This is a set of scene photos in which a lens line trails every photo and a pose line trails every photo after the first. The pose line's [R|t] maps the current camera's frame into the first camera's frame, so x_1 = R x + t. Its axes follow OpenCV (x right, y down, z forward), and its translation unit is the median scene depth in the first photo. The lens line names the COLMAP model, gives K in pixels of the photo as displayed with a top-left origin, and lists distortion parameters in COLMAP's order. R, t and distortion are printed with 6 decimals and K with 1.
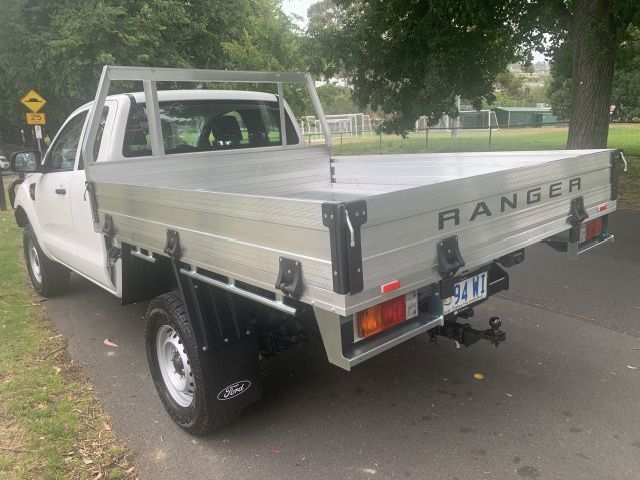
lens RADIAL K [[491.0, 0, 319.1], [0, 491.0, 235.8], [0, 0, 1]] dist [0.025812, -0.016879]
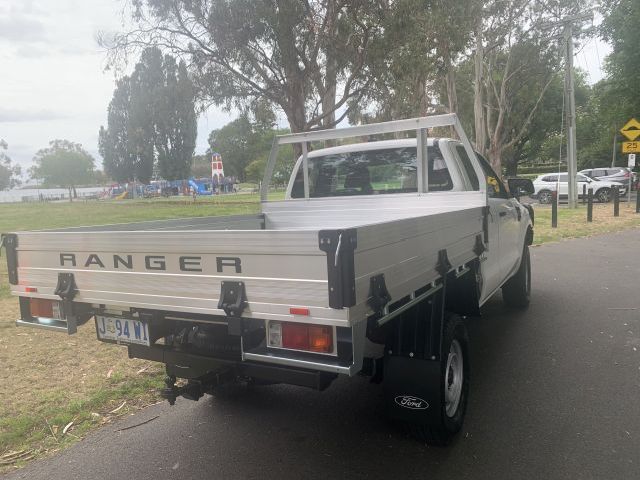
lens RADIAL K [[491.0, 0, 322.8], [0, 491.0, 240.5], [0, 0, 1]] dist [0.025812, -0.016879]
pose [[0.337619, 0.130353, -0.932213, 1.499484], [-0.164750, 0.983260, 0.077824, -0.262687], [0.926753, 0.127308, 0.353443, 0.962027]]
